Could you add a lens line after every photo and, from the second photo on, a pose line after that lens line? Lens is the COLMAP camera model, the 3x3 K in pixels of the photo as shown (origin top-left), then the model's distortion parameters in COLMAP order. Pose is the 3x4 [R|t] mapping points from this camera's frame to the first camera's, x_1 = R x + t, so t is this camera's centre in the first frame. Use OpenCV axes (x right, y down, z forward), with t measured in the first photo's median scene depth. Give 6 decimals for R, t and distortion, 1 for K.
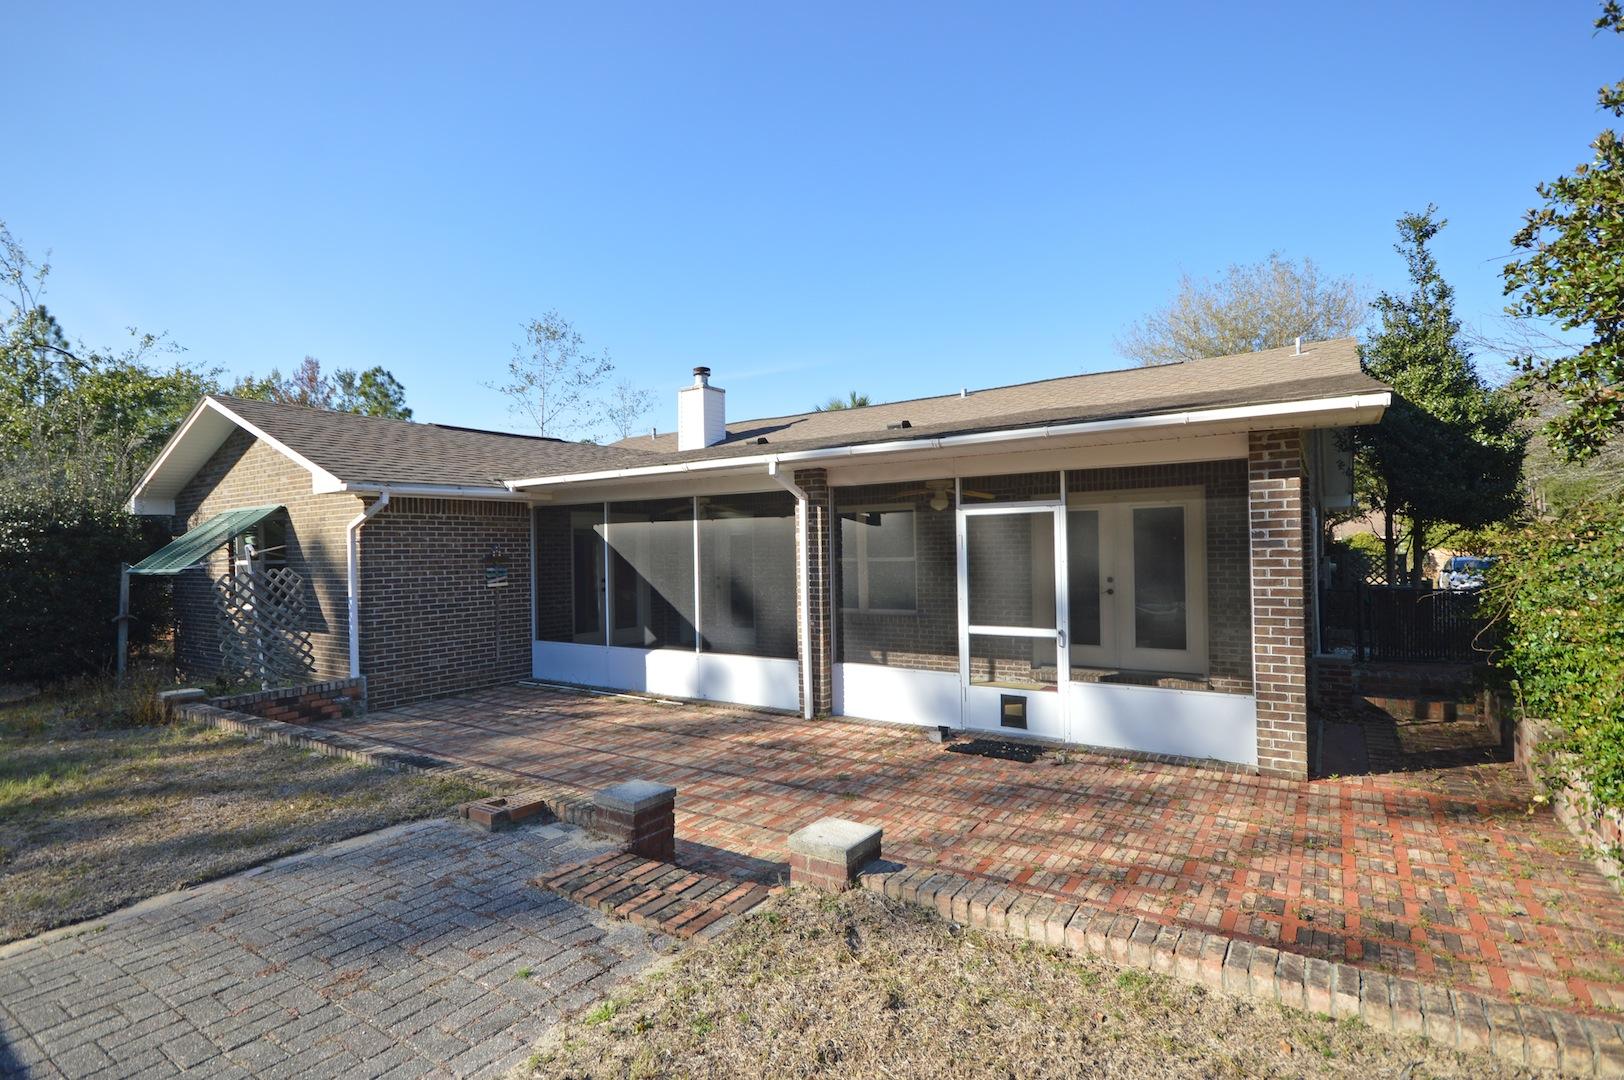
lens RADIAL K [[766.4, 0, 803.1], [0, 766.4, 555.3], [0, 0, 1]] dist [0.008641, -0.005560]
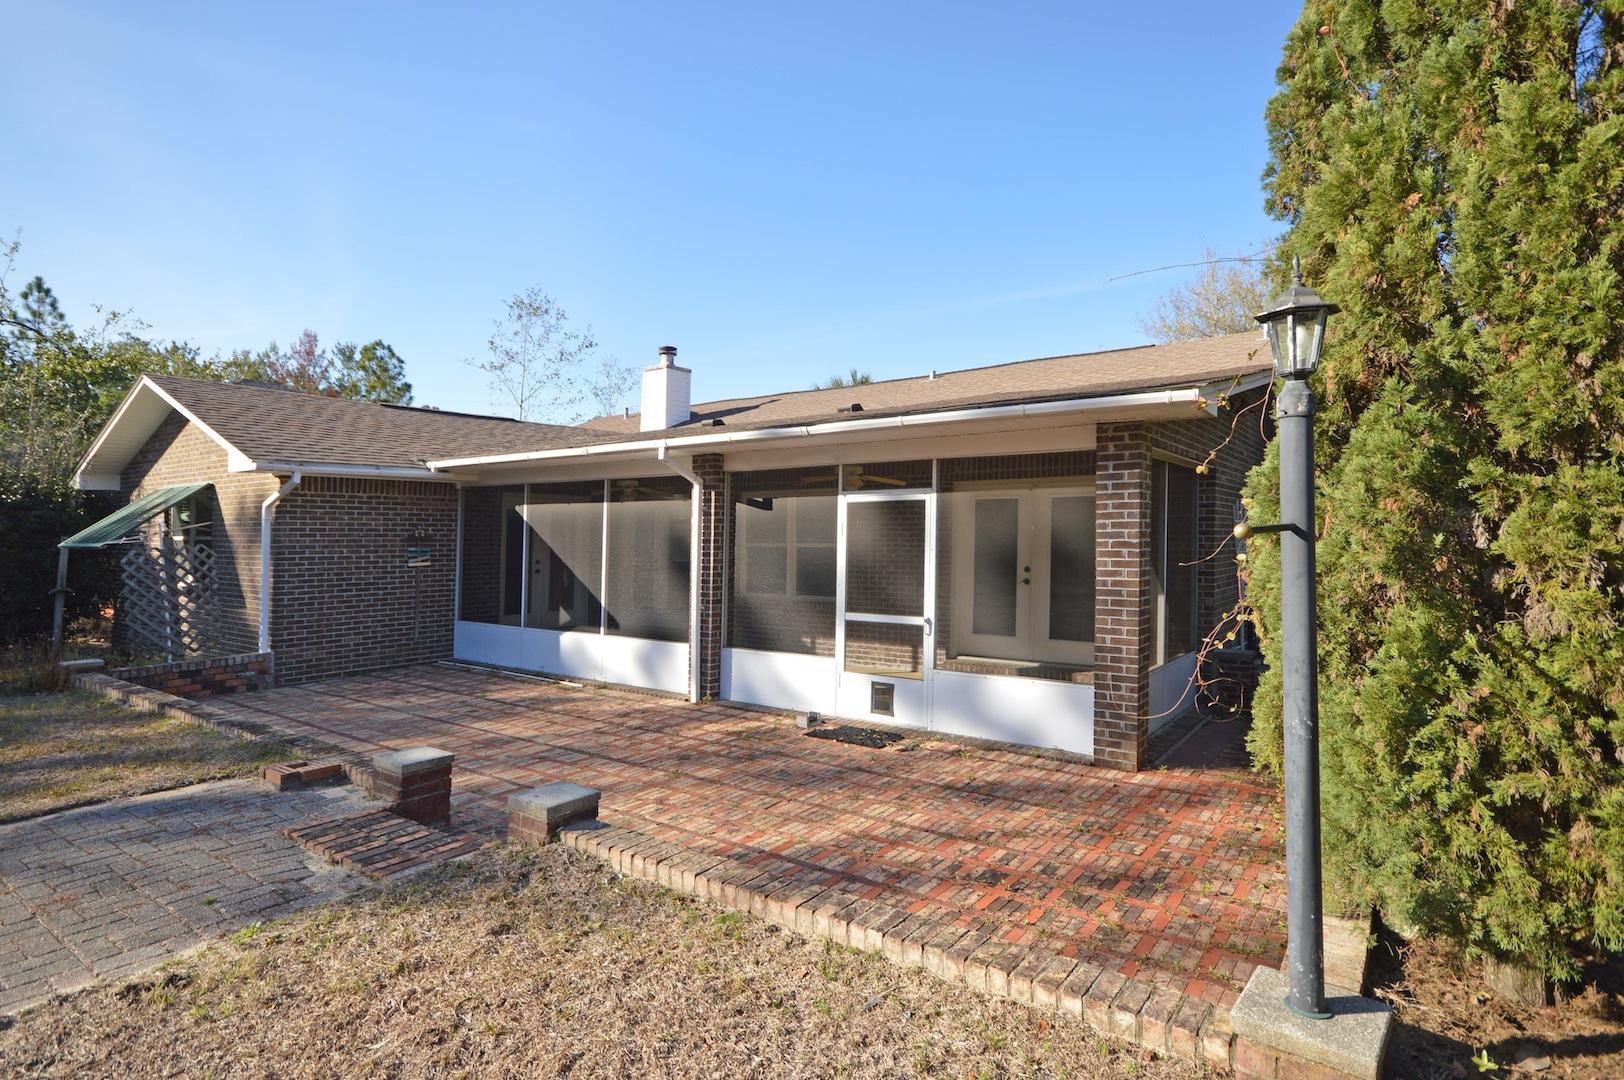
lens RADIAL K [[813.3, 0, 802.4], [0, 813.3, 524.2], [0, 0, 1]] dist [0.011541, -0.005673]
pose [[0.999191, 0.014834, -0.037372, 0.175749], [-0.015576, 0.999686, -0.019642, -0.001156], [0.037069, 0.020209, 0.999108, -0.060135]]
